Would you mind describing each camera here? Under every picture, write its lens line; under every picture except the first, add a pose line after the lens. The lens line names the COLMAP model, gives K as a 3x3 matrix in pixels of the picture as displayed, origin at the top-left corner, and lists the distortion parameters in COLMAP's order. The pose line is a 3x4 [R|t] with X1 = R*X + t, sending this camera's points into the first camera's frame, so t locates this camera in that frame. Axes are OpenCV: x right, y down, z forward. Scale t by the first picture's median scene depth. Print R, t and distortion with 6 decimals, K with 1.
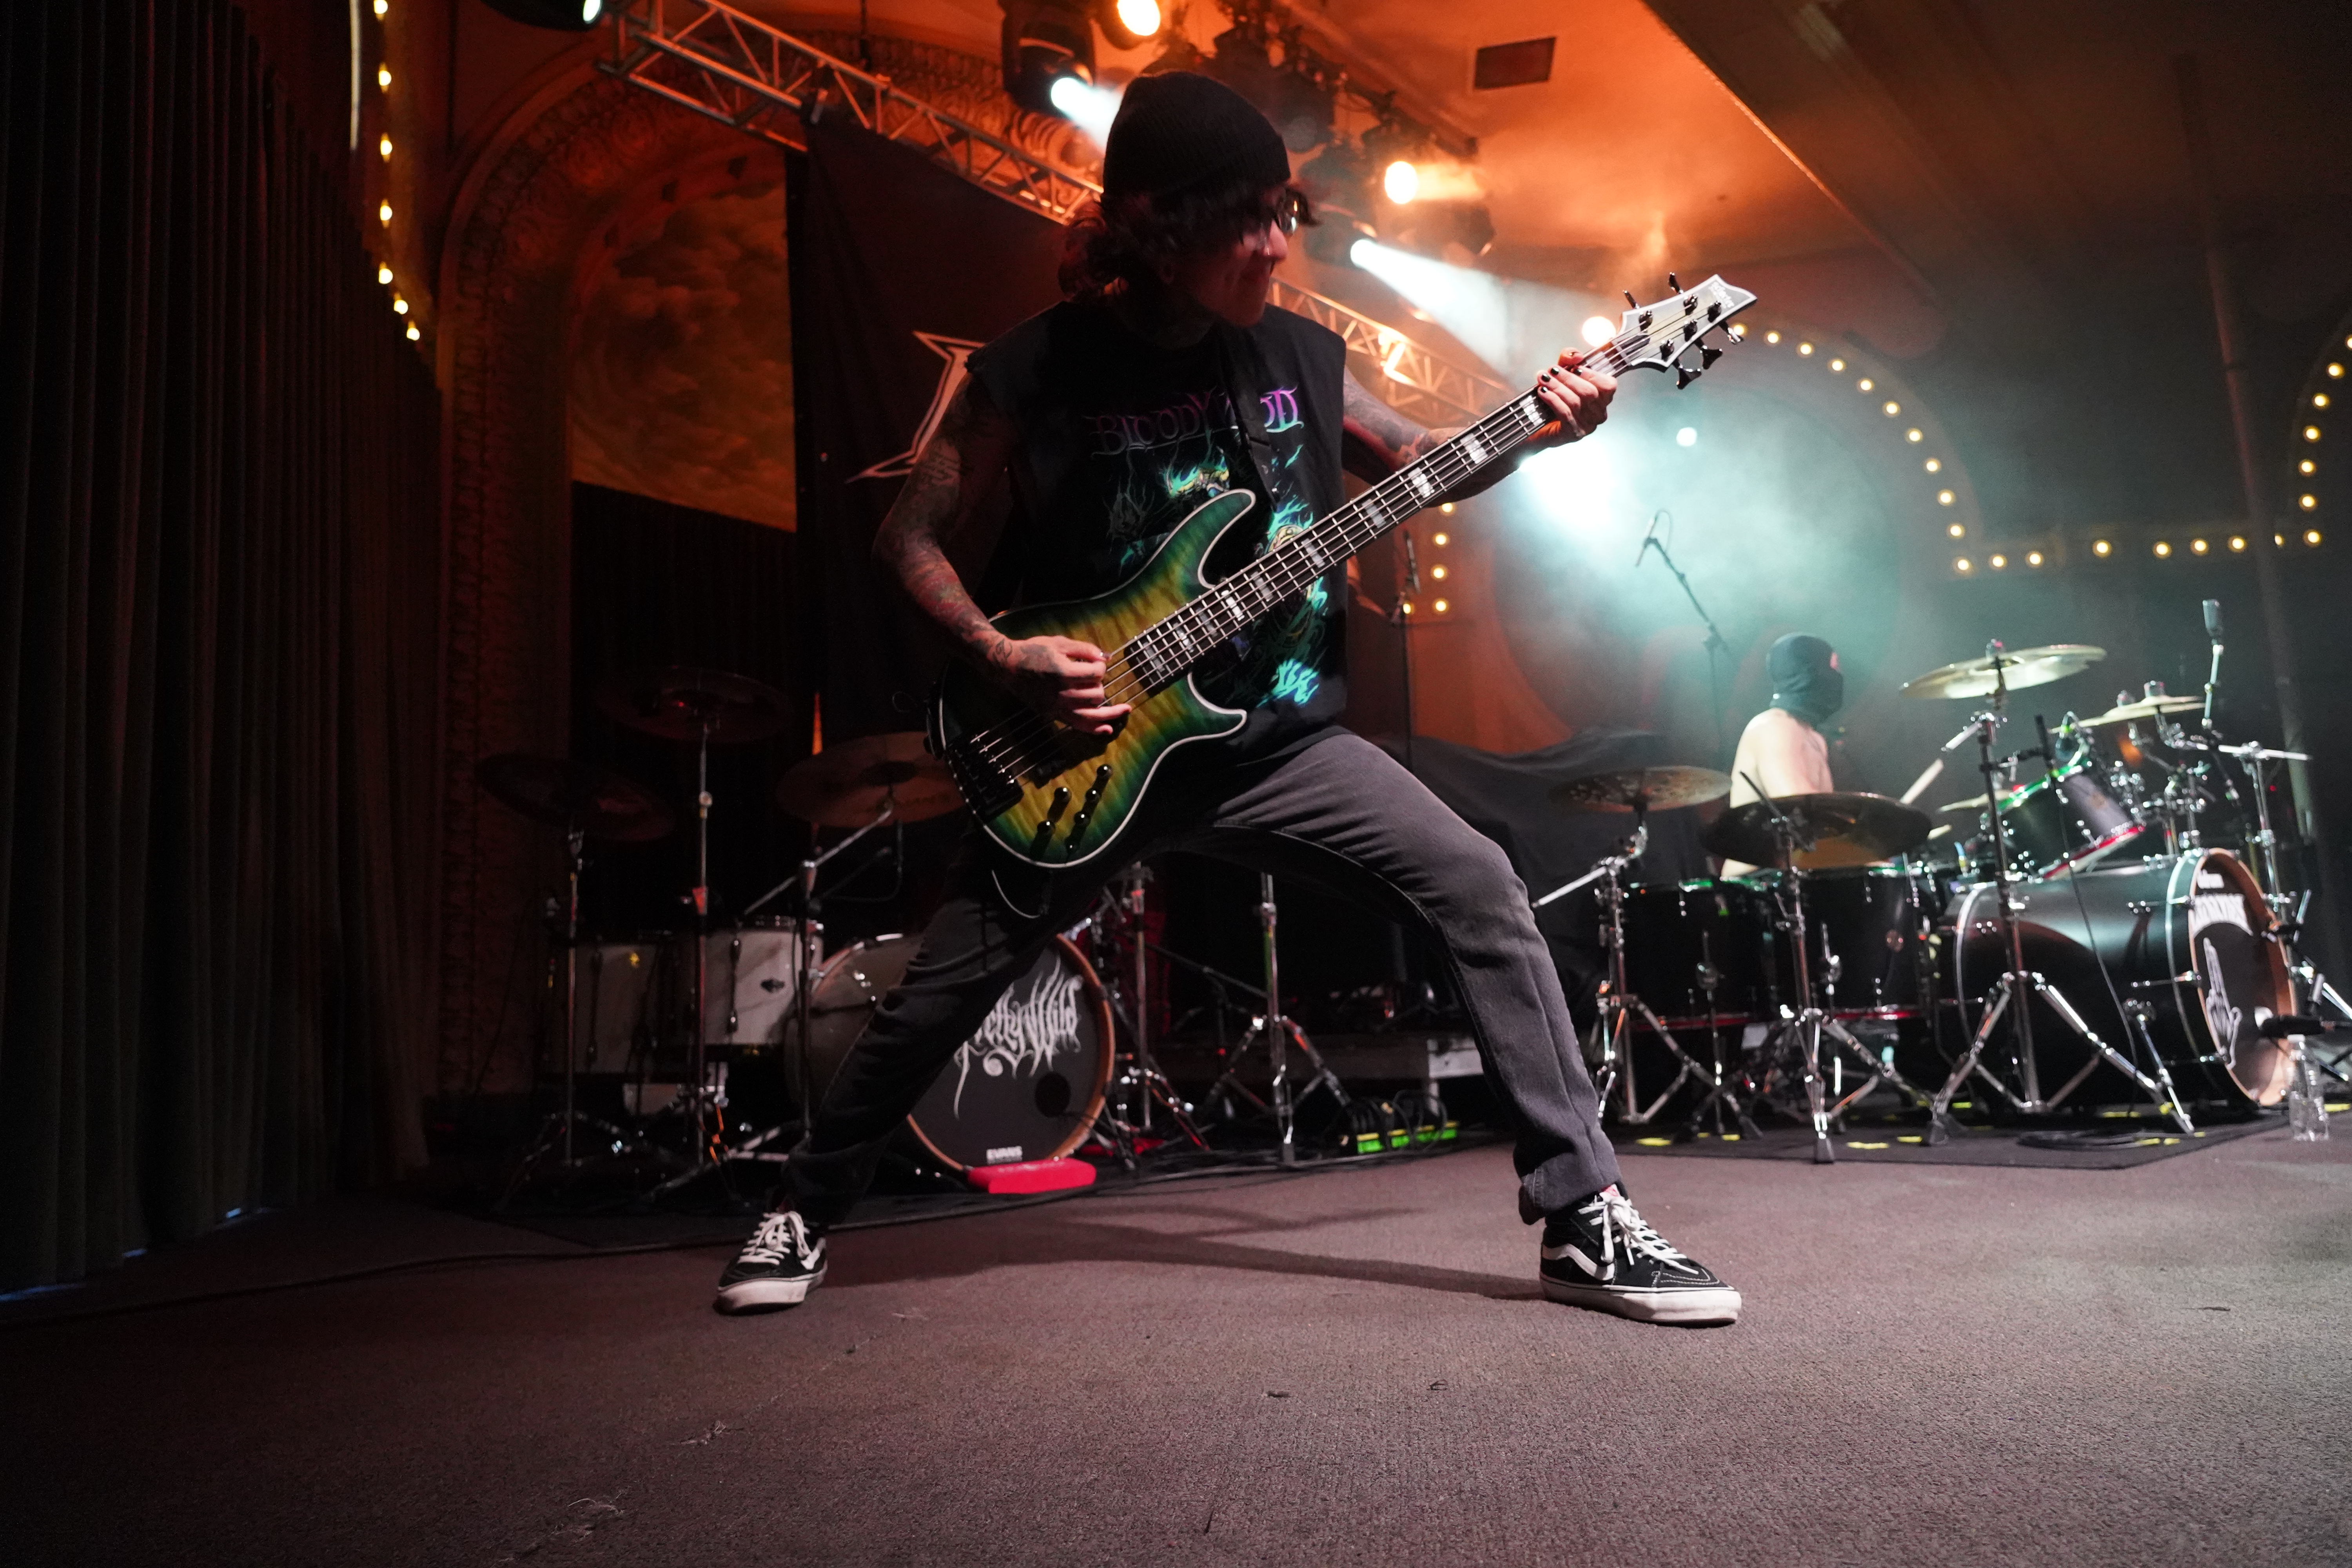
lens RADIAL K [[1592.8, 0, 1213.0], [0, 1592.8, 775.4], [0, 0, 1]] dist [-0.016203, 0.024977]
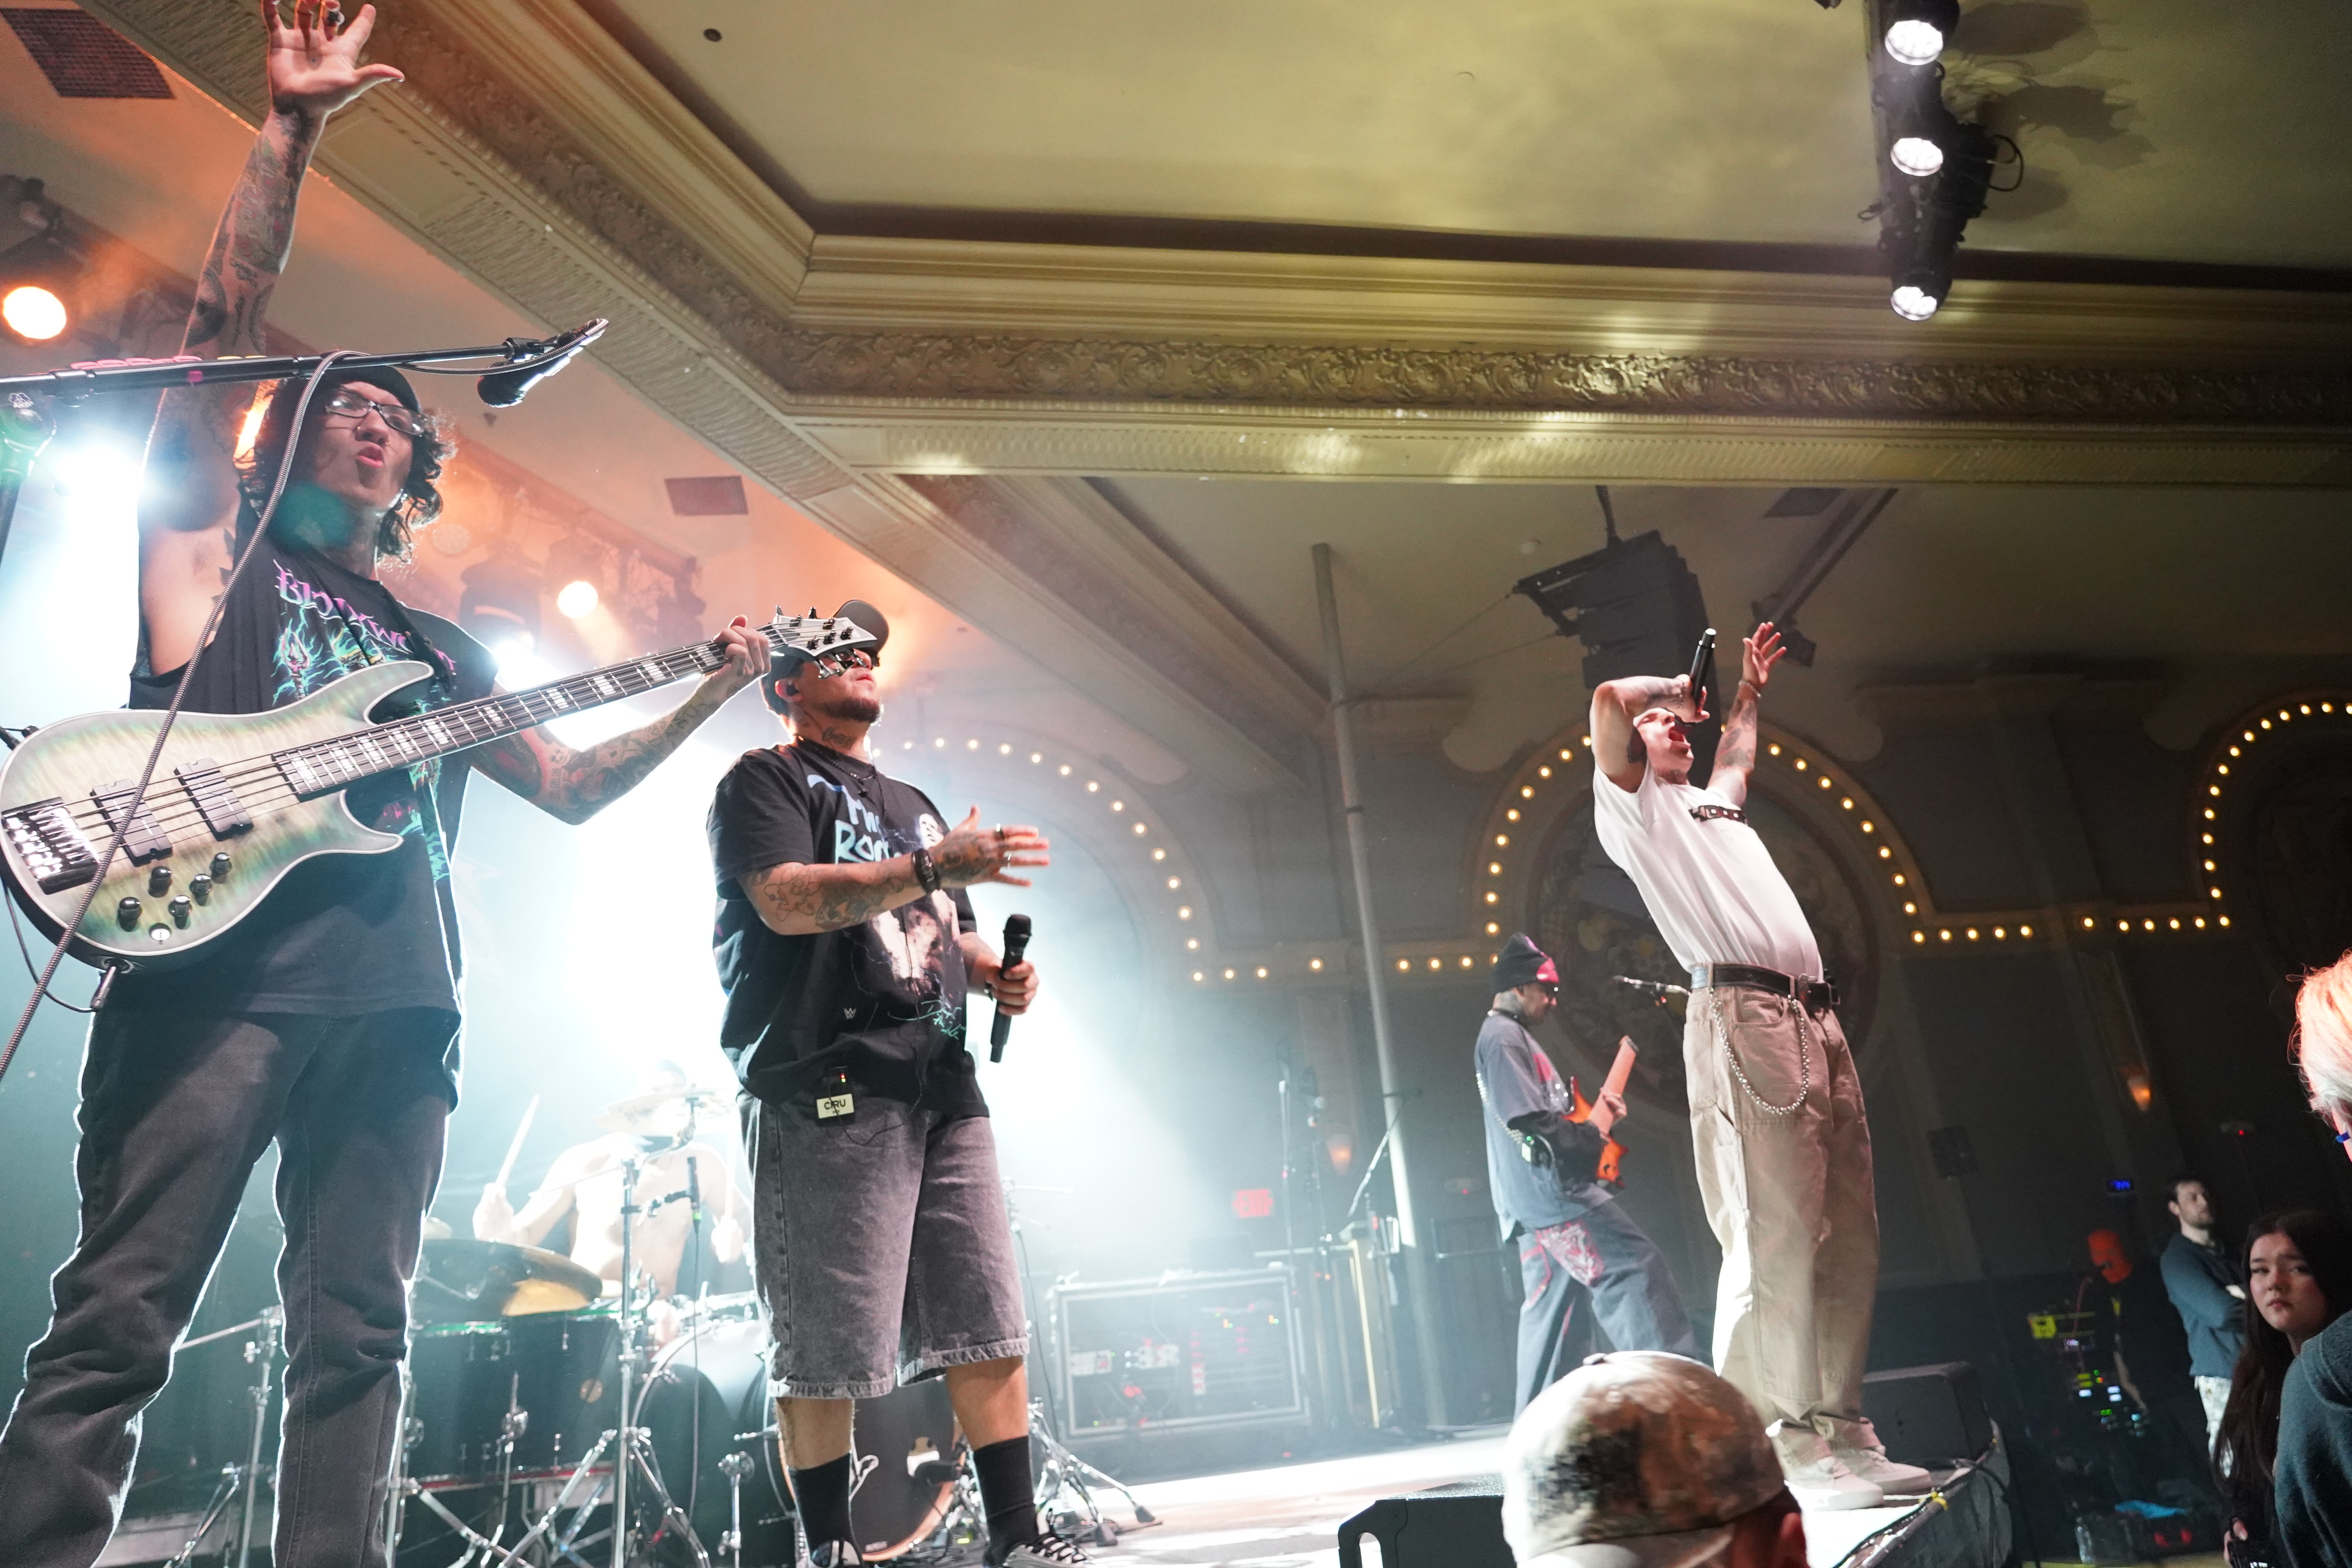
lens RADIAL K [[1592.8, 0, 1174.2], [0, 1592.8, 783.8], [0, 0, 1]] dist [-0.016203, 0.024977]
pose [[0.969123, 0.060701, 0.238988, 0.532379], [-0.004093, 0.973052, -0.230550, -0.034046], [-0.246542, 0.222453, 0.943256, -0.076589]]
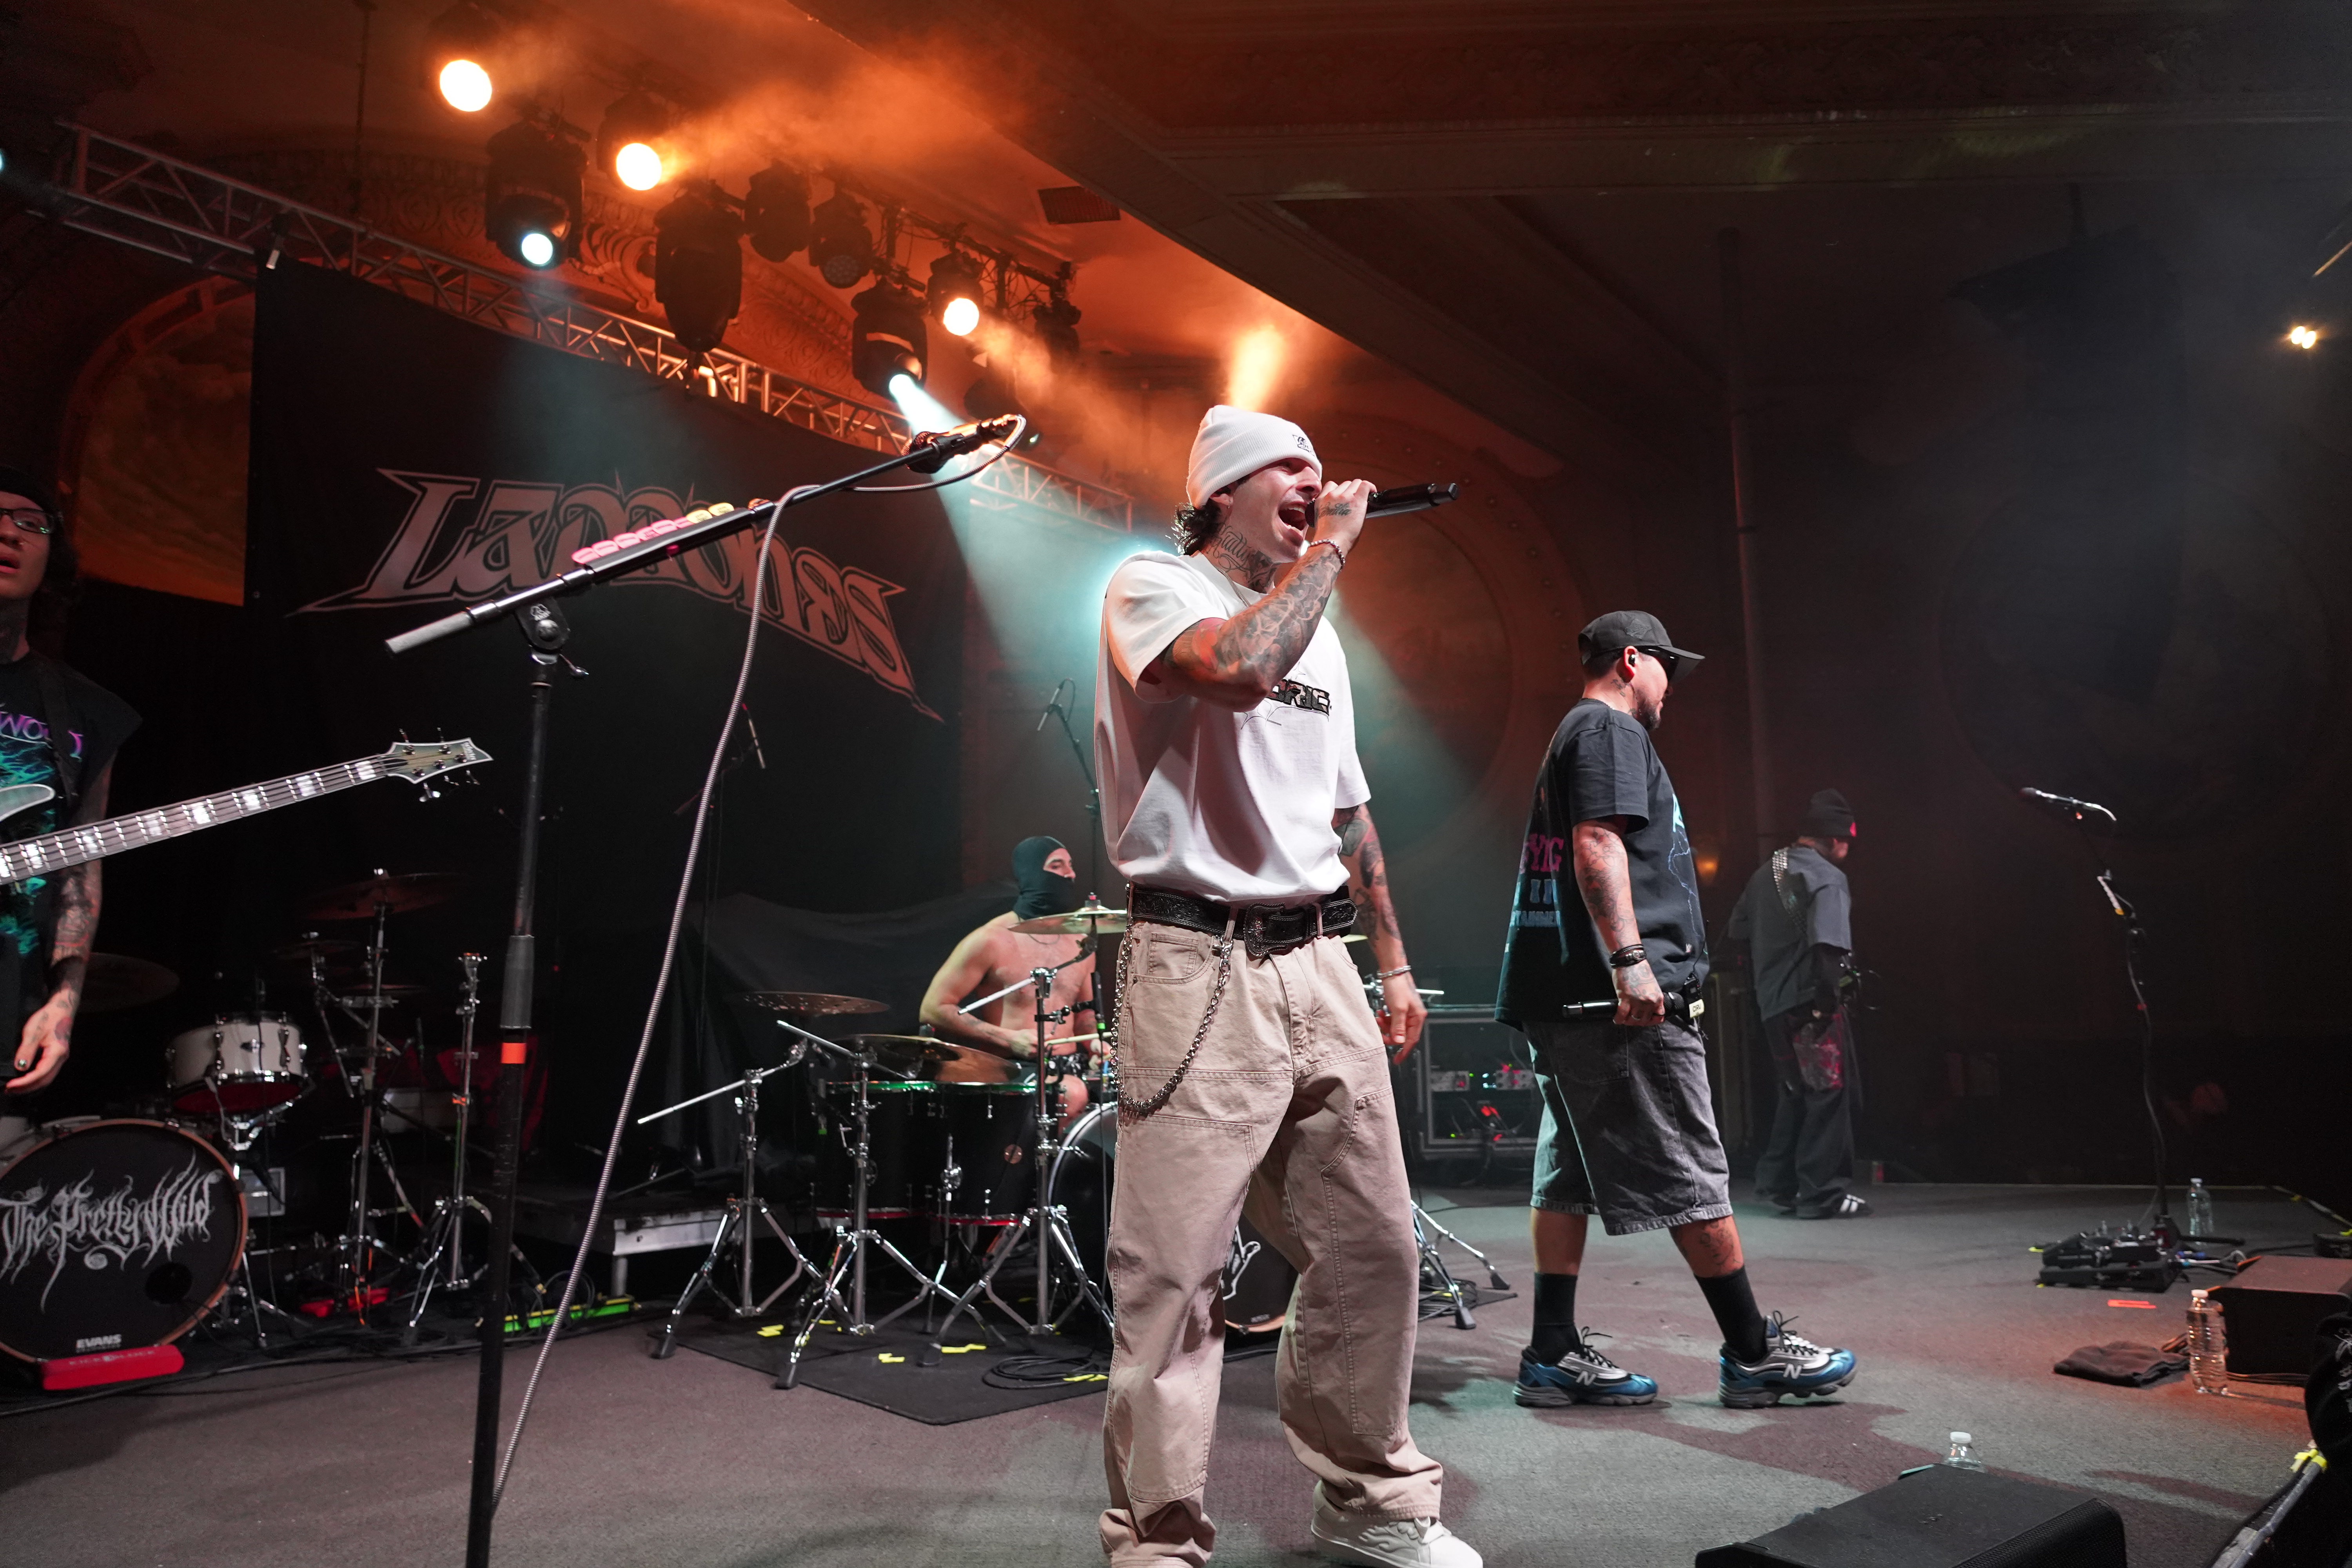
lens RADIAL K [[1592.8, 0, 1190.9], [0, 1592.8, 777.8], [0, 0, 1]] dist [-0.016203, 0.024977]
pose [[0.998266, 0.045351, 0.037517, 0.511944], [-0.045662, 0.998929, 0.007468, -0.175452], [-0.037138, -0.009168, 0.999268, -0.105835]]
